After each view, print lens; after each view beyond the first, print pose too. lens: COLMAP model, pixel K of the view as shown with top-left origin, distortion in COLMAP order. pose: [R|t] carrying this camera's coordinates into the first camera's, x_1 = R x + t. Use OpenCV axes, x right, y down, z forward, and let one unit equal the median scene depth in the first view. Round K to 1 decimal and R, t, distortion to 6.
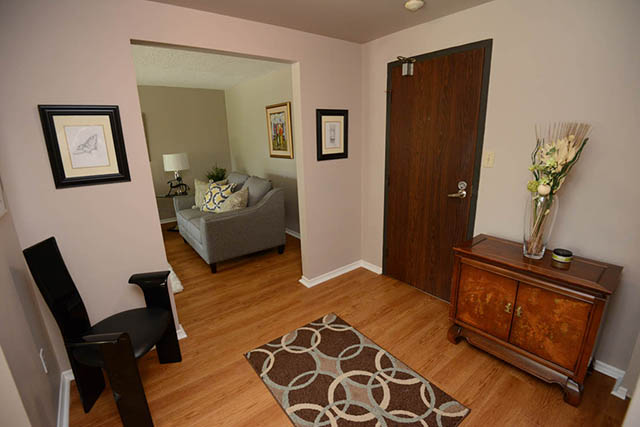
lens RADIAL K [[296.1, 0, 322.0], [0, 296.1, 210.1], [0, 0, 1]] dist [-0.024393, -0.000745]
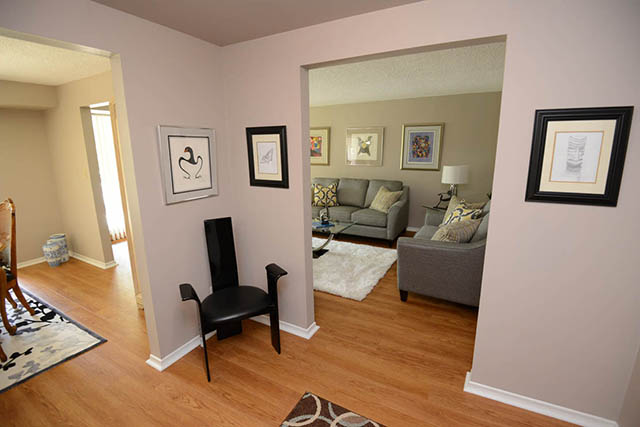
lens RADIAL K [[296.1, 0, 322.0], [0, 296.1, 210.1], [0, 0, 1]] dist [-0.024393, -0.000745]
pose [[0.400345, 0.209824, -0.892019, 0.344408], [-0.227180, 0.965770, 0.125211, -0.137125], [0.887757, 0.152521, 0.434309, 0.432538]]
